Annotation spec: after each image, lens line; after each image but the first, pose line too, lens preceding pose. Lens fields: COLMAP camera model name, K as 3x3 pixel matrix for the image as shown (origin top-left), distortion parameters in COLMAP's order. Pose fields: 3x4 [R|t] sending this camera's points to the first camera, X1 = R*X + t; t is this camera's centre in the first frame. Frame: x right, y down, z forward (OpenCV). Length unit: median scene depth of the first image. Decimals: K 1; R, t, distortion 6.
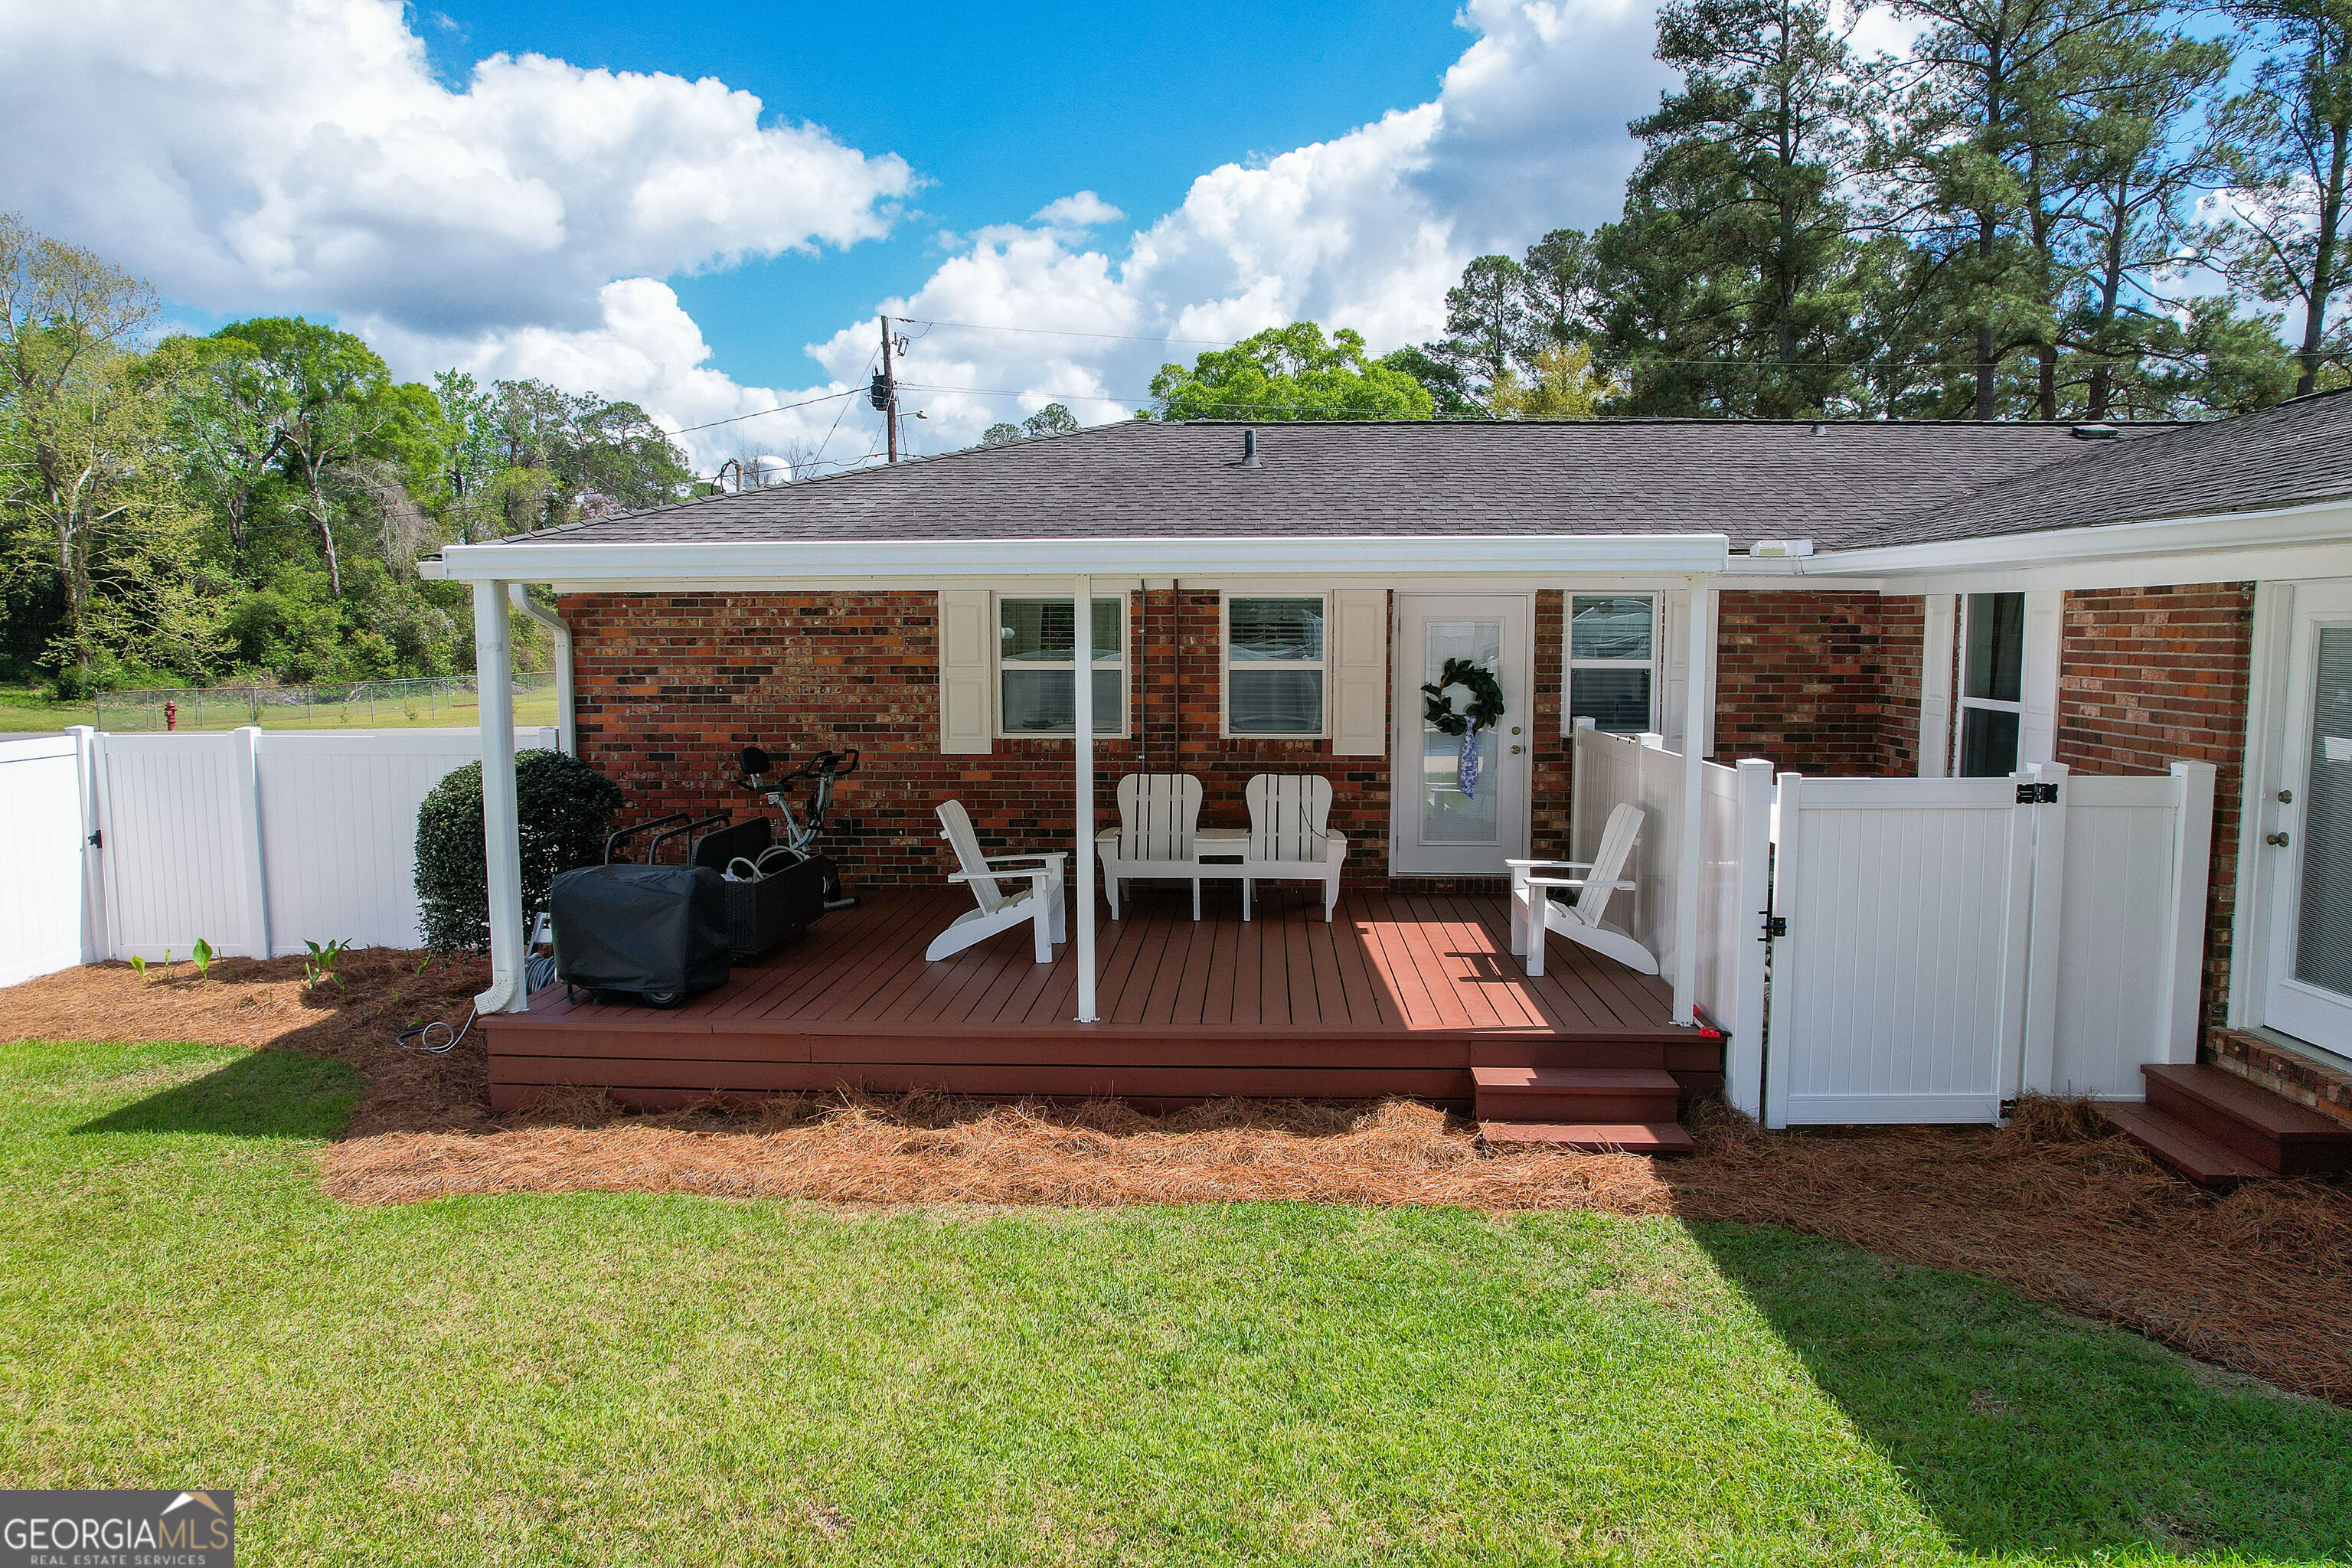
lens RADIAL K [[1503.8, 0, 1182.2], [0, 1503.8, 772.6], [0, 0, 1]] dist [-0.078049, 0.079524]
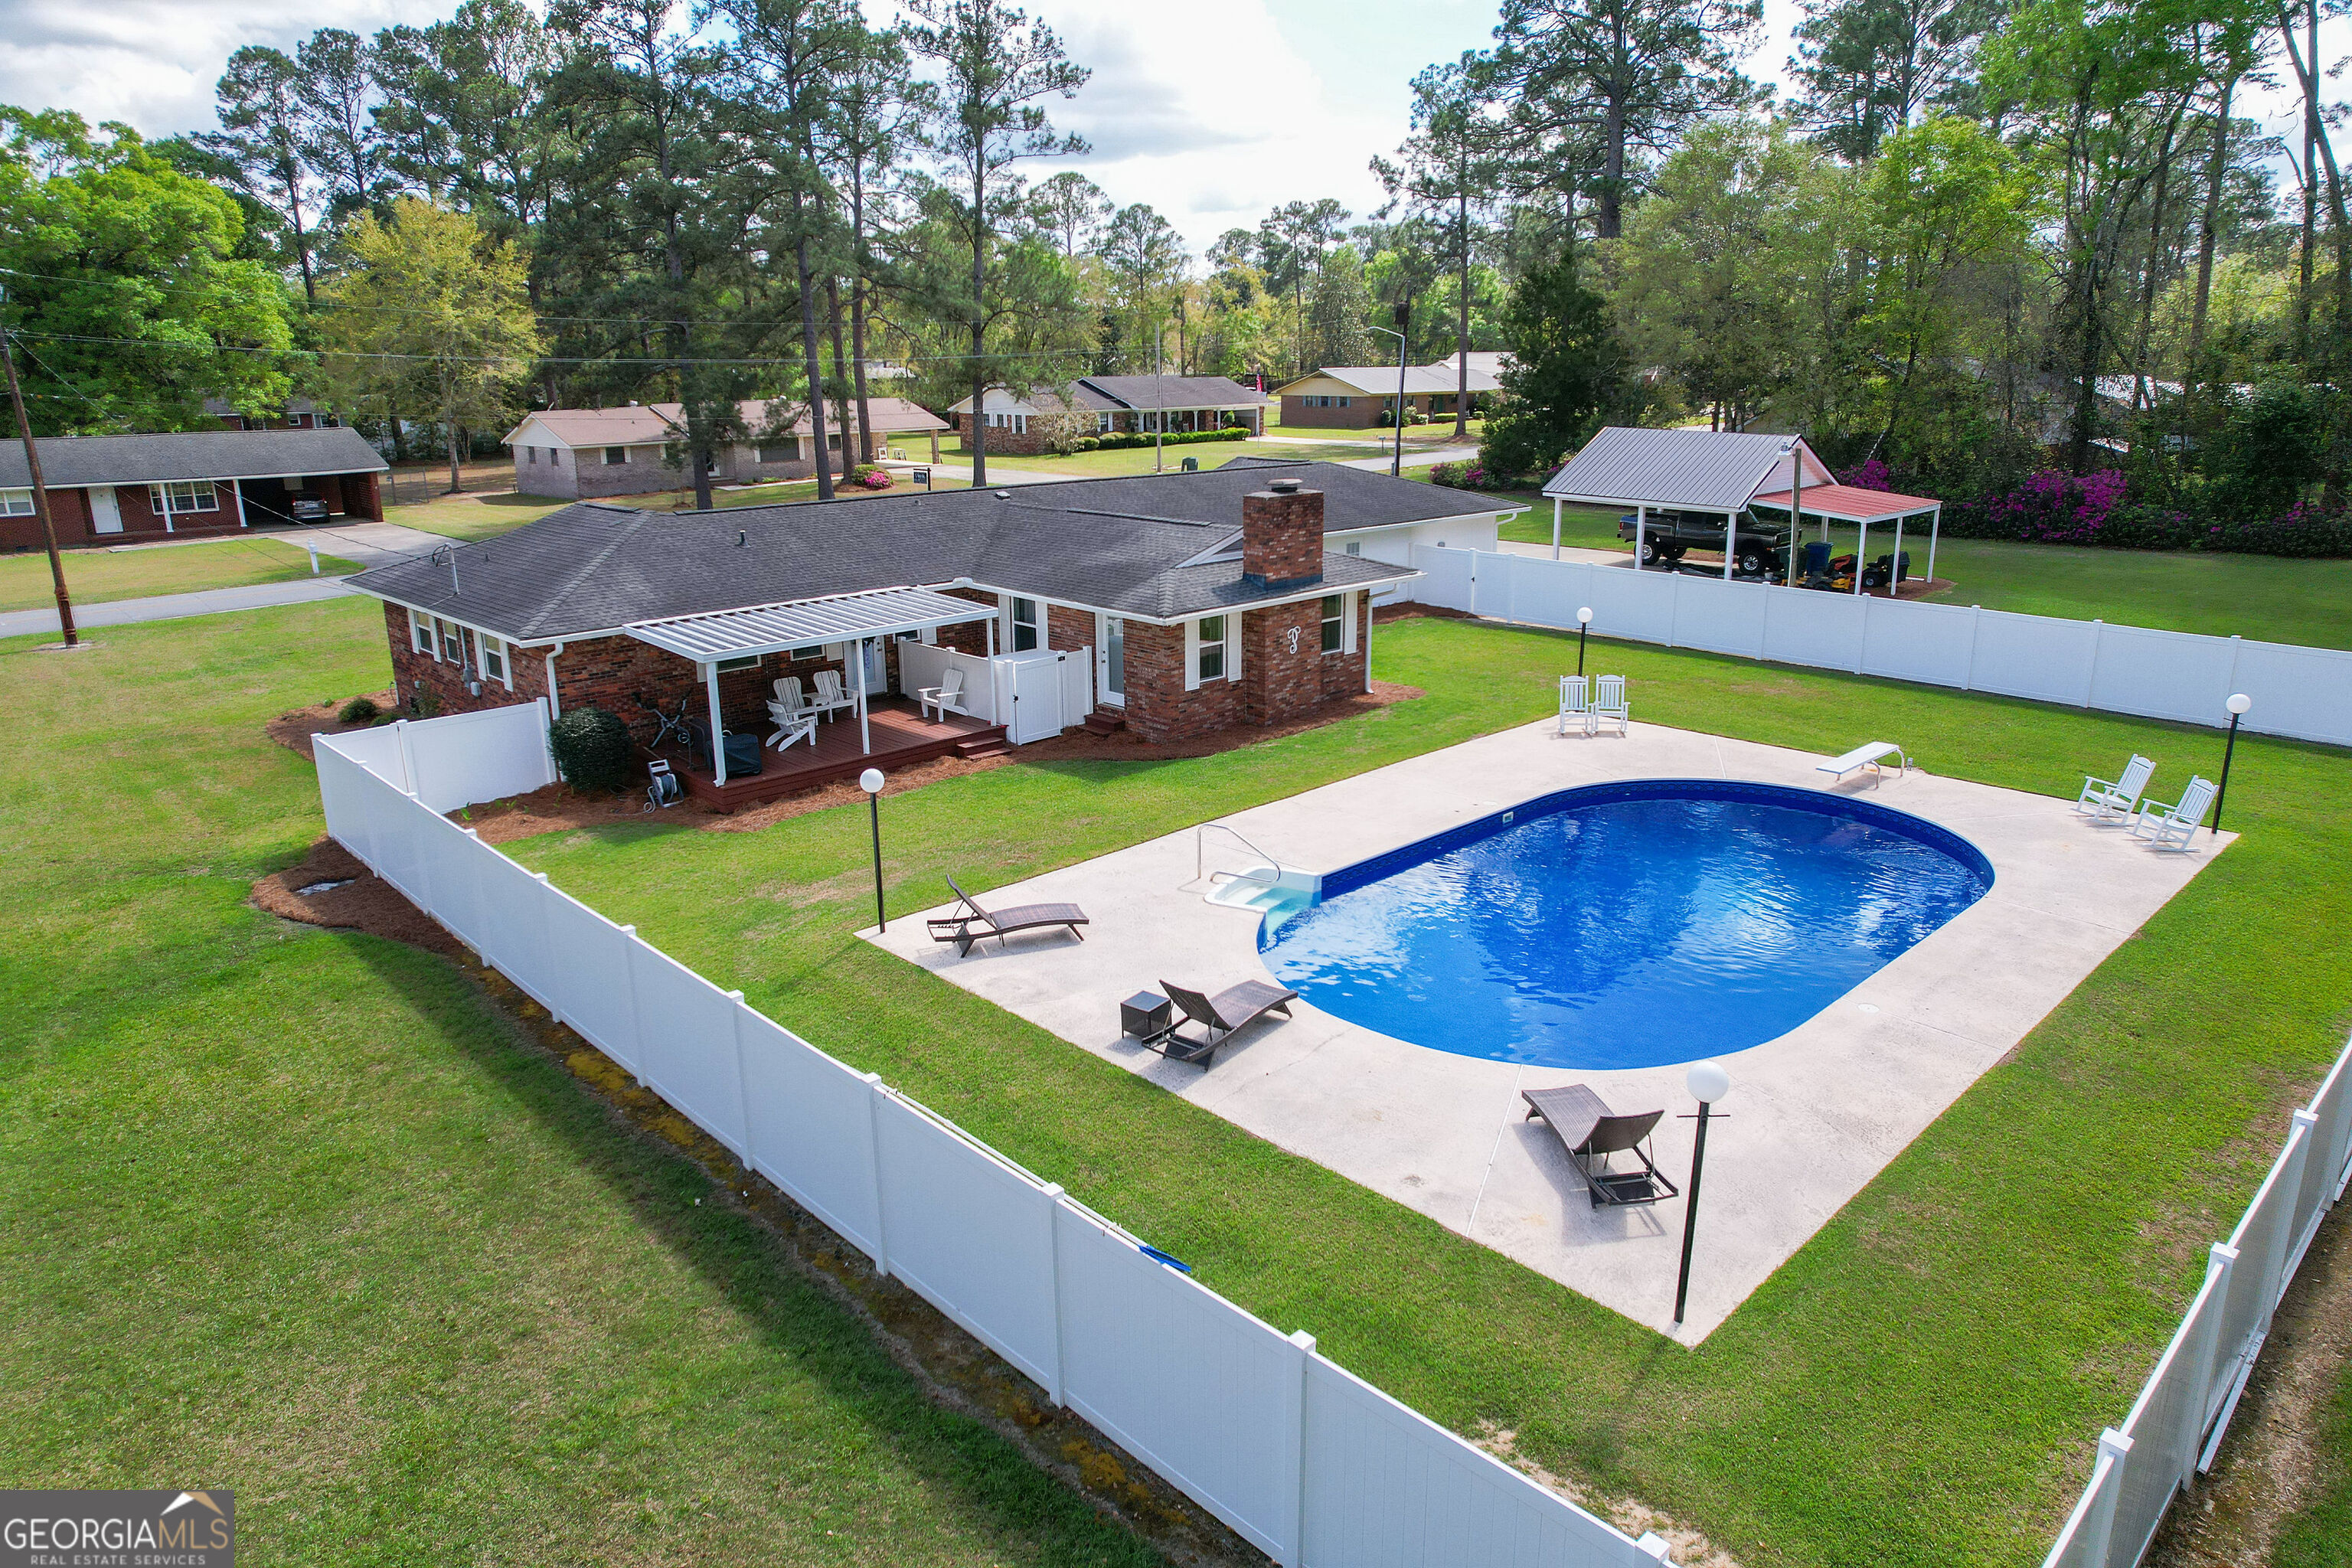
lens RADIAL K [[1494.7, 0, 1182.1], [0, 1494.7, 784.9], [0, 0, 1]] dist [-0.058173, 0.033487]
pose [[0.685239, -0.207985, 0.697990, -0.179652], [0.075247, 0.973447, 0.216193, -0.042205], [-0.724421, -0.095622, 0.682694, -0.177633]]
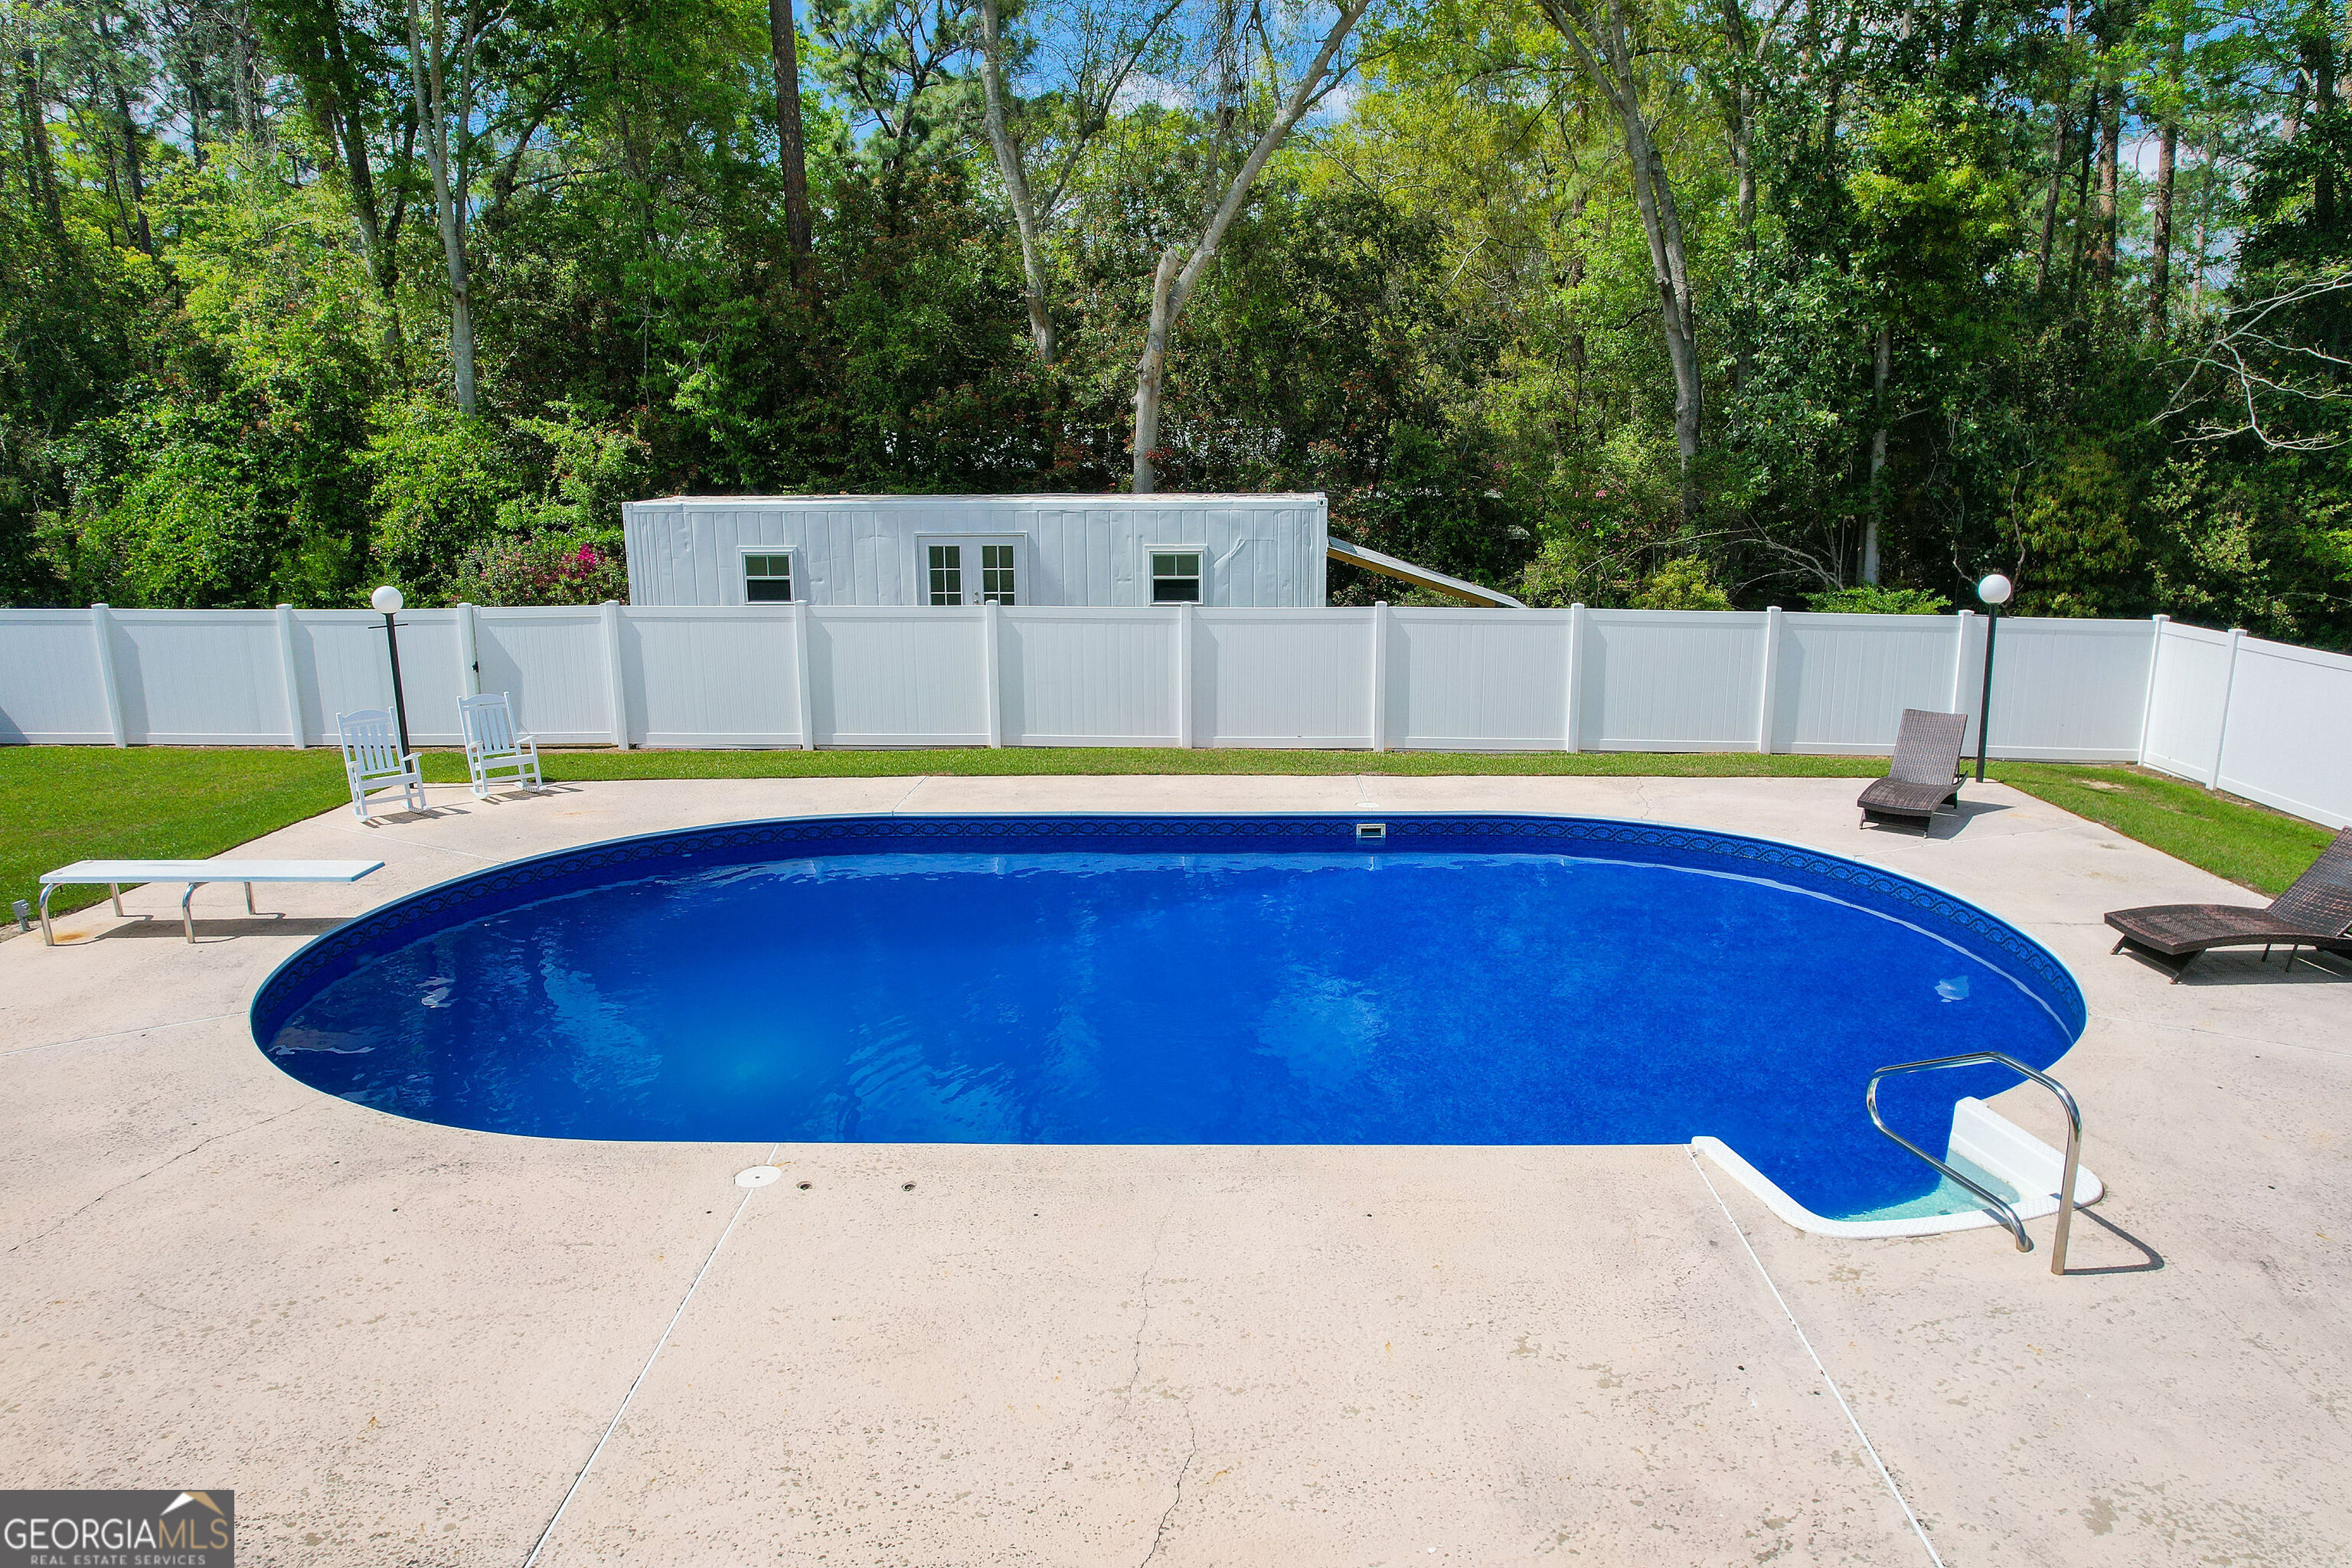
lens RADIAL K [[1505.1, 0, 1184.7], [0, 1505.1, 780.5], [0, 0, 1]] dist [-0.079050, 0.075326]
pose [[-0.999743, 0.017492, -0.014402, 0.029612], [0.012222, 0.951536, 0.307296, -0.020961], [0.019080, 0.307041, -0.951505, 0.043156]]
